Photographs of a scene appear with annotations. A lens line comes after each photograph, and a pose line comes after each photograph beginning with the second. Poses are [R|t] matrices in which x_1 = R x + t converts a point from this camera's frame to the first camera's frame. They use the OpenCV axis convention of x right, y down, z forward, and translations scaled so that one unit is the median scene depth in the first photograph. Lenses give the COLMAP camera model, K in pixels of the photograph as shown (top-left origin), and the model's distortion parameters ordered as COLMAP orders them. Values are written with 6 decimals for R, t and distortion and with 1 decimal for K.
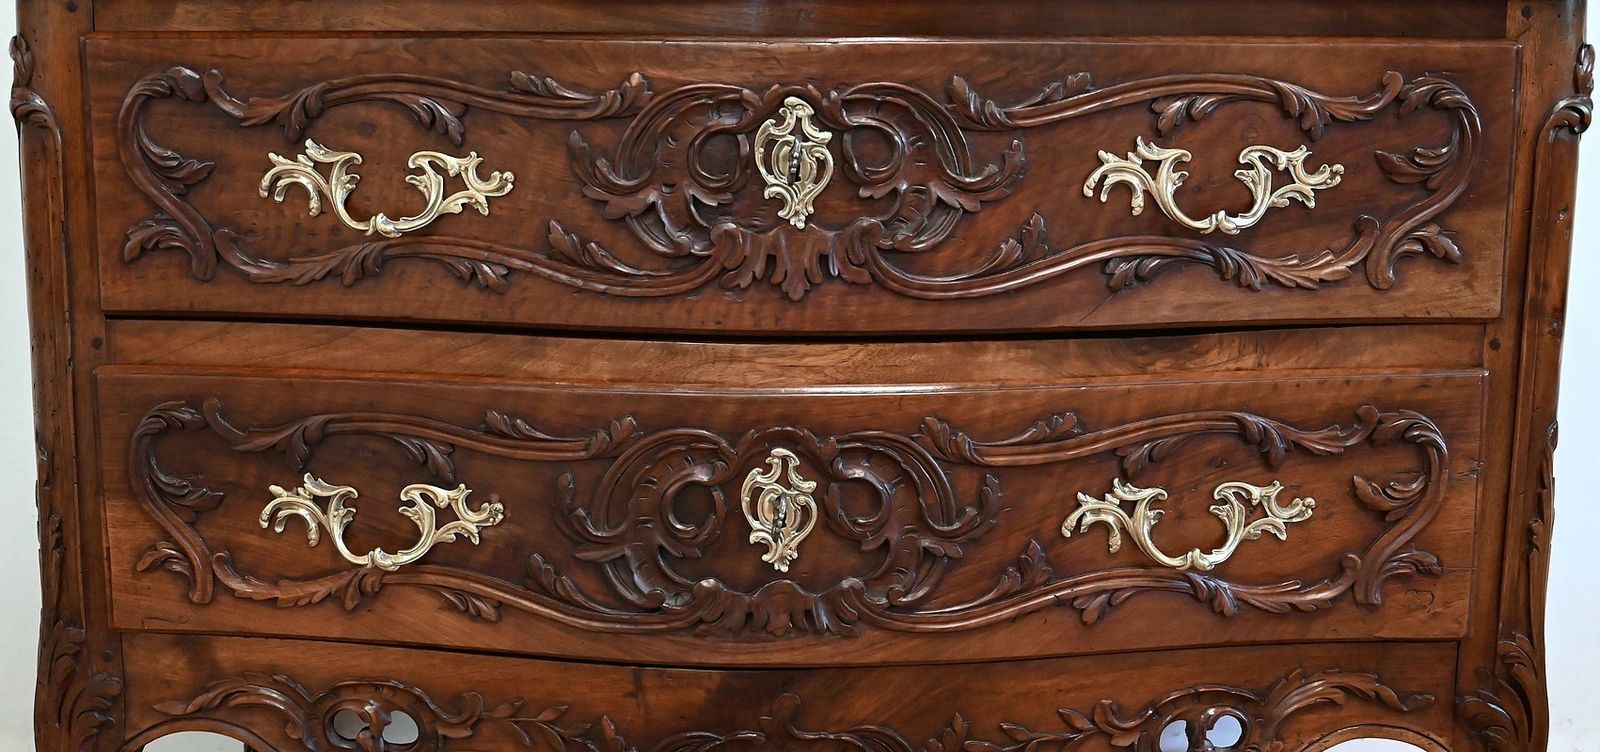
lens RADIAL K [[1958.5, 0, 766.2], [0, 1958.5, 274.7], [0, 0, 1]] dist [-0.011506, 0.000000]
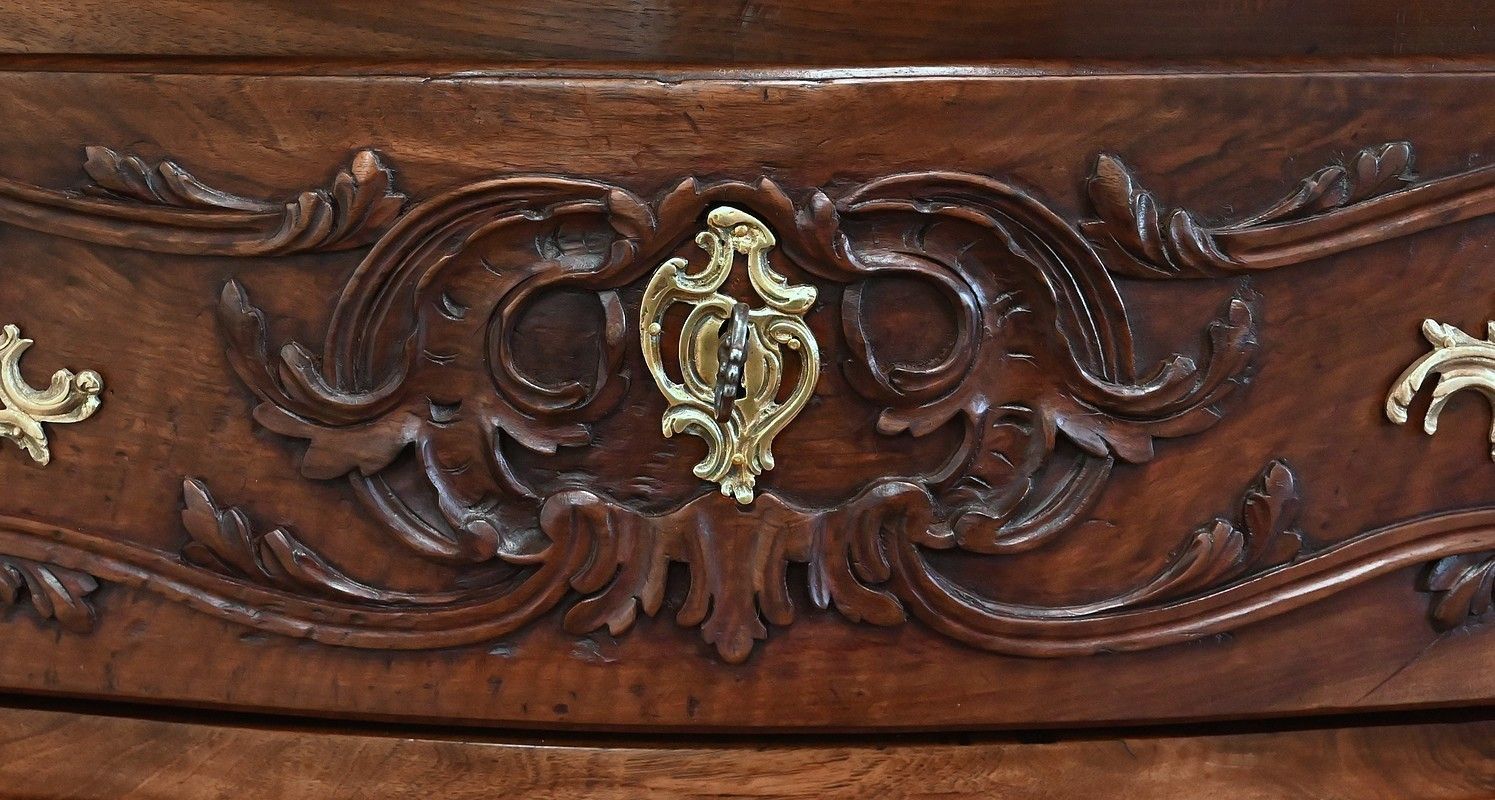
lens RADIAL K [[2229.9, 0, 637.5], [0, 2229.9, 391.1], [0, 0, 1]] dist [0.029117, 0.000000]
pose [[0.999864, -0.003200, -0.016168, 0.001656], [0.003978, 0.998823, 0.048334, -0.072716], [0.015995, -0.048392, 0.998700, 0.498174]]
